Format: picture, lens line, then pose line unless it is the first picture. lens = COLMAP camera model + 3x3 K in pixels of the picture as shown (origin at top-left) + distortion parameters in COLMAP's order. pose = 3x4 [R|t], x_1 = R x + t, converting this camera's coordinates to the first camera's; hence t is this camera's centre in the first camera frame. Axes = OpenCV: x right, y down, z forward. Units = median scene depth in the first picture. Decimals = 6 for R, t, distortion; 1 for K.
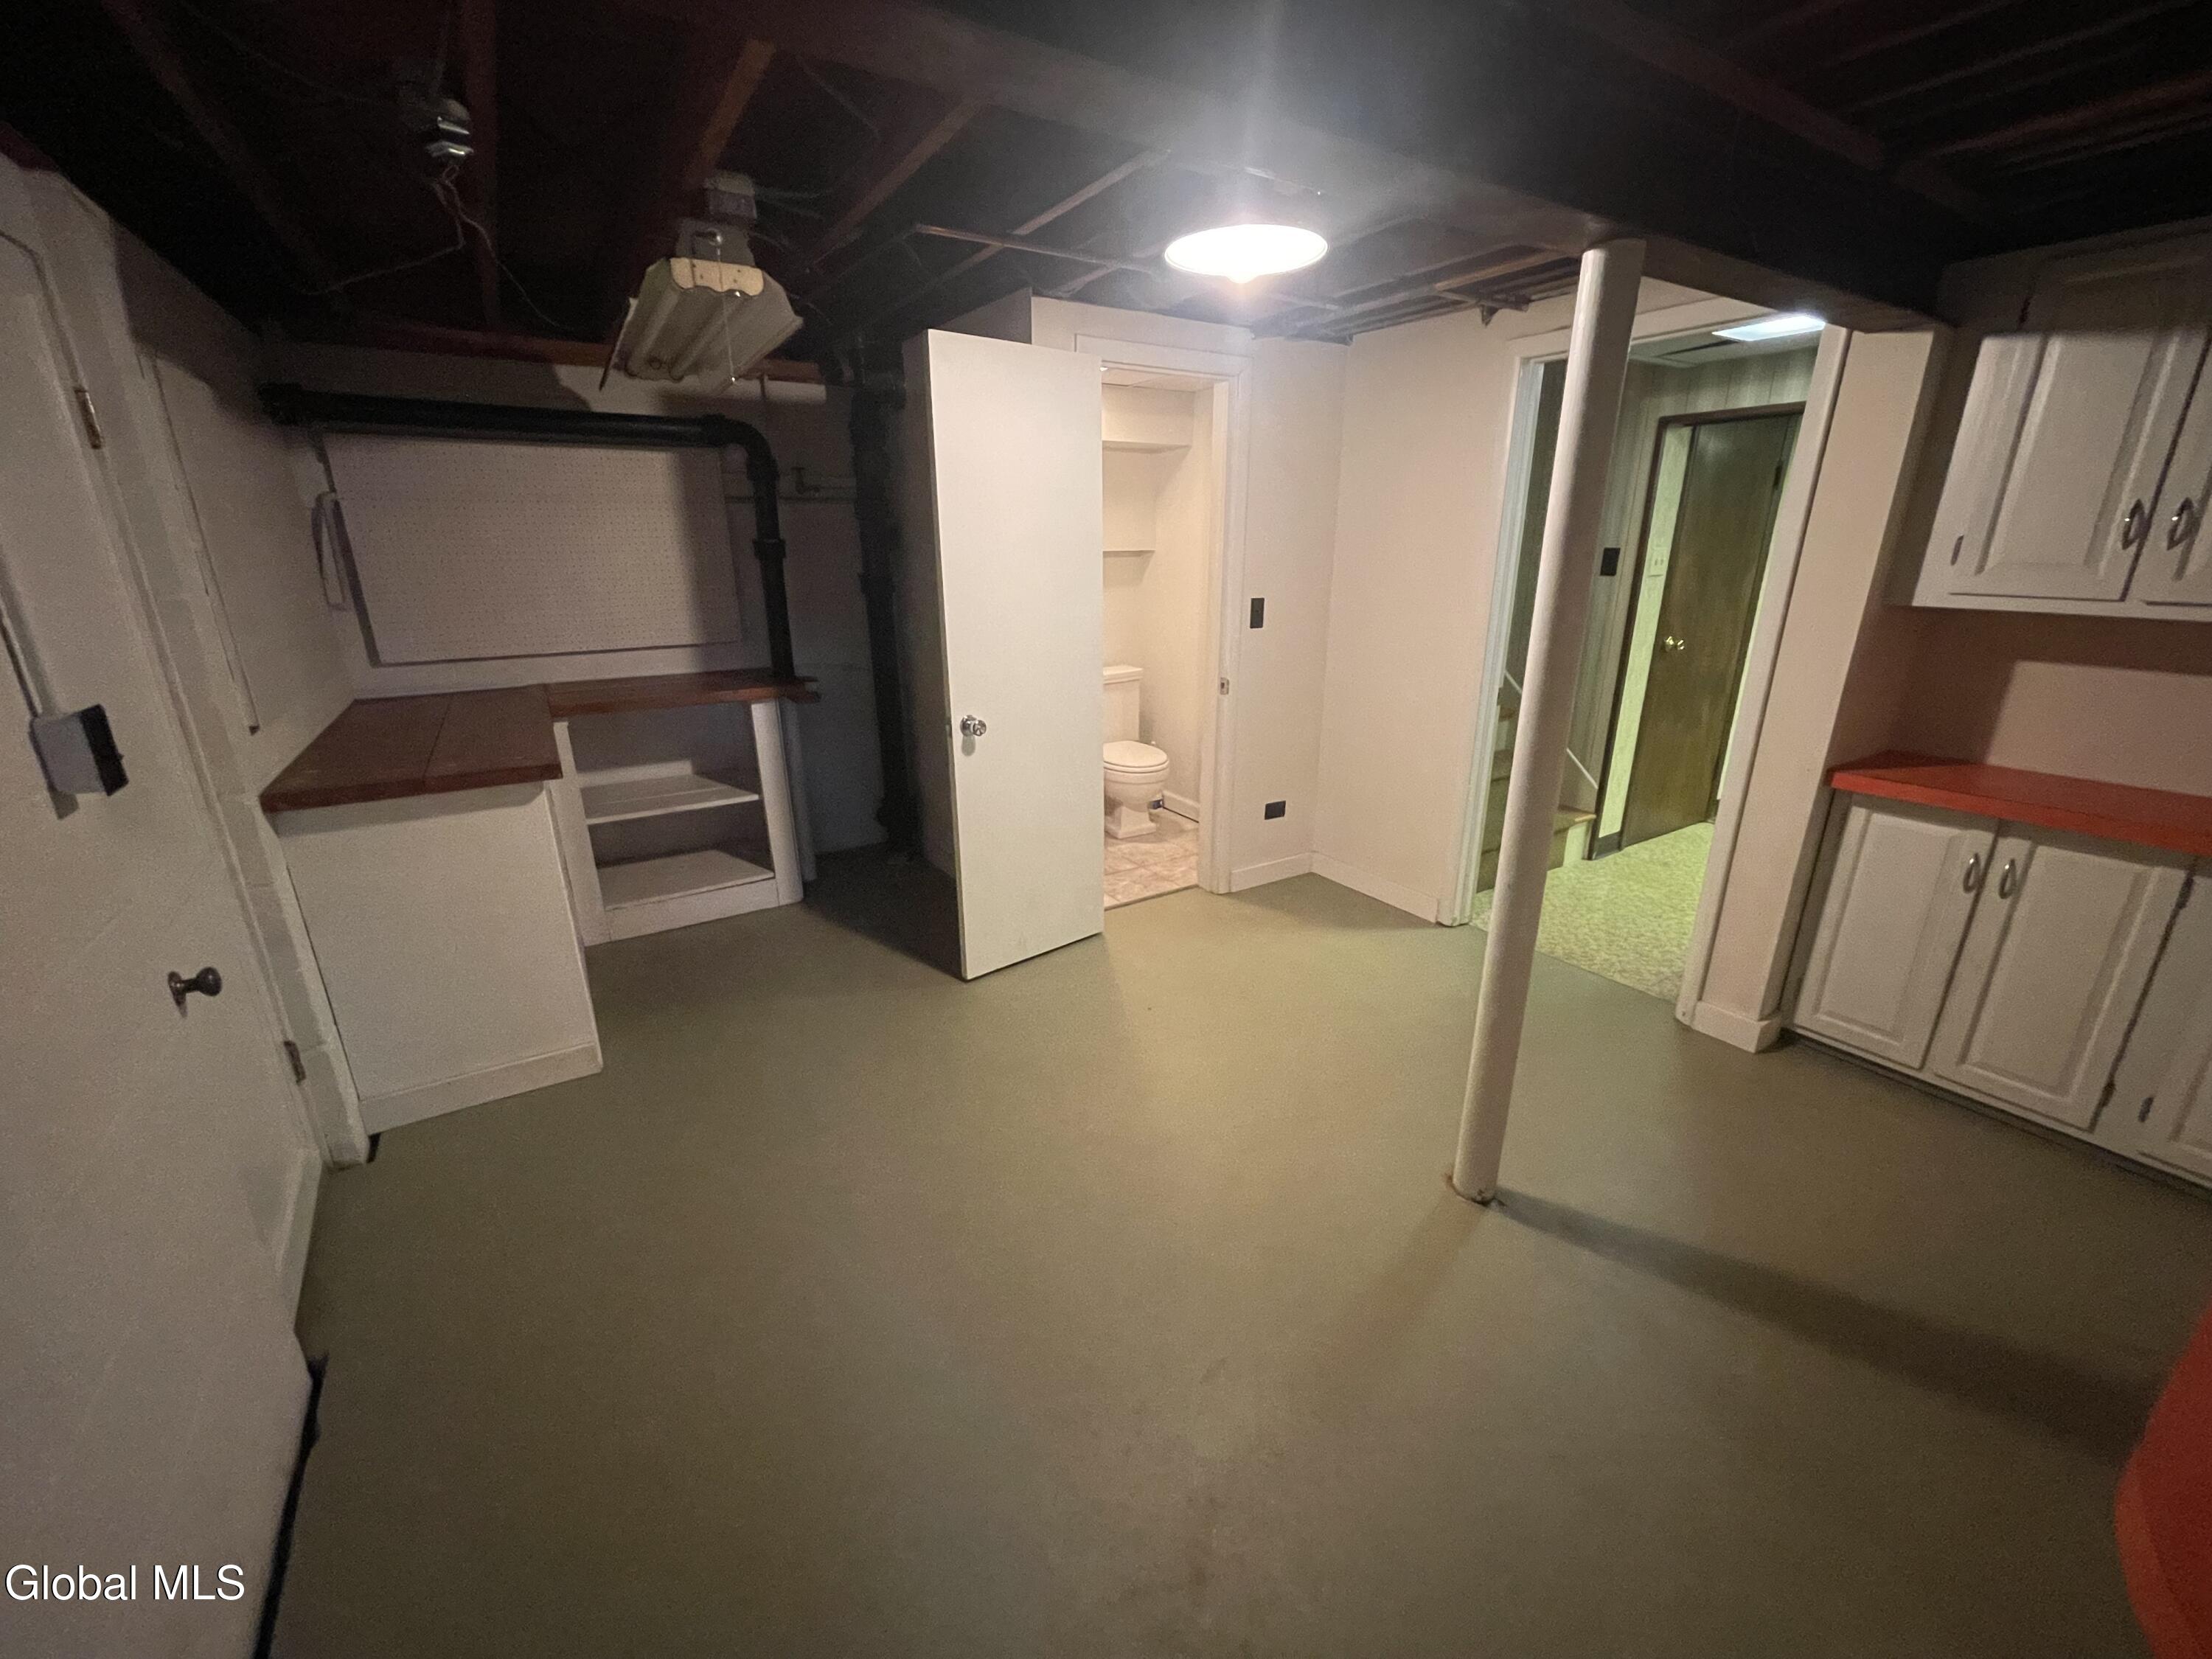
lens RADIAL K [[900.1, 0, 1103.2], [0, 900.1, 834.9], [0, 0, 1]] dist [0.003553, -0.002798]
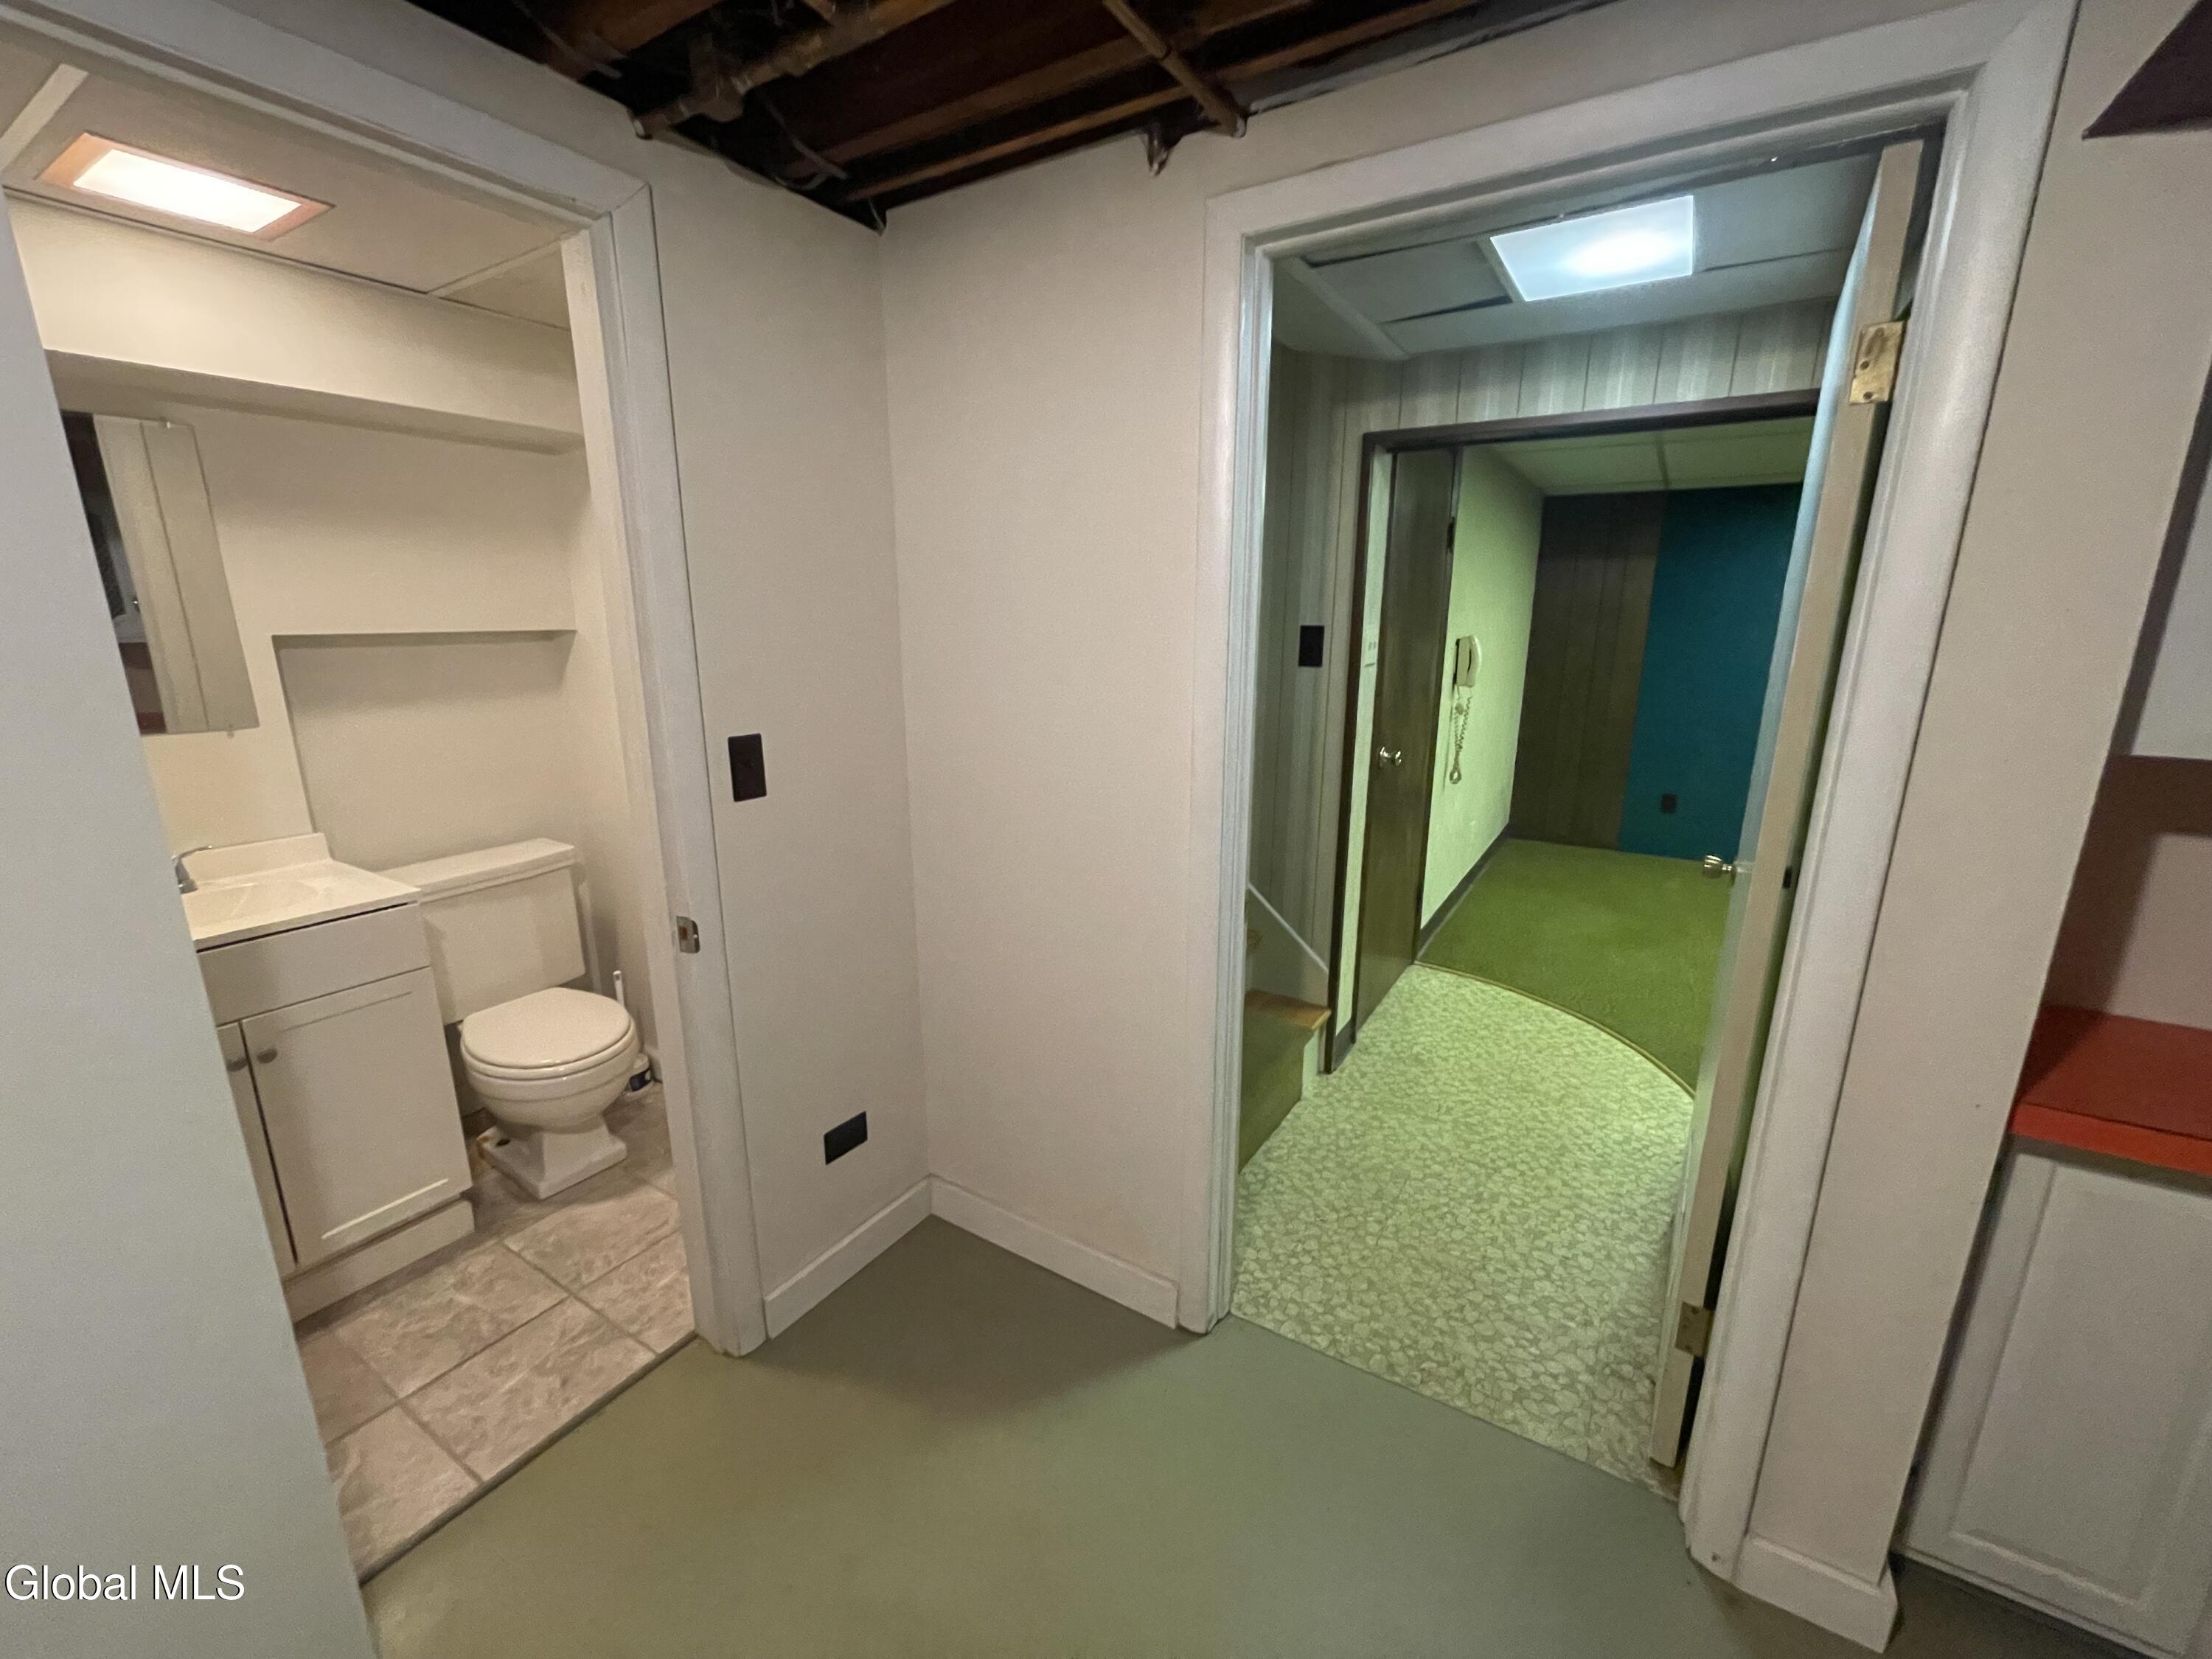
lens RADIAL K [[900.1, 0, 1094.8], [0, 900.1, 834.7], [0, 0, 1]] dist [-0.012935, -0.000133]
pose [[0.904554, -0.097508, 0.415058, 0.125575], [0.129443, 0.990353, -0.049442, -0.152174], [-0.406234, 0.098450, 0.908450, 0.472456]]
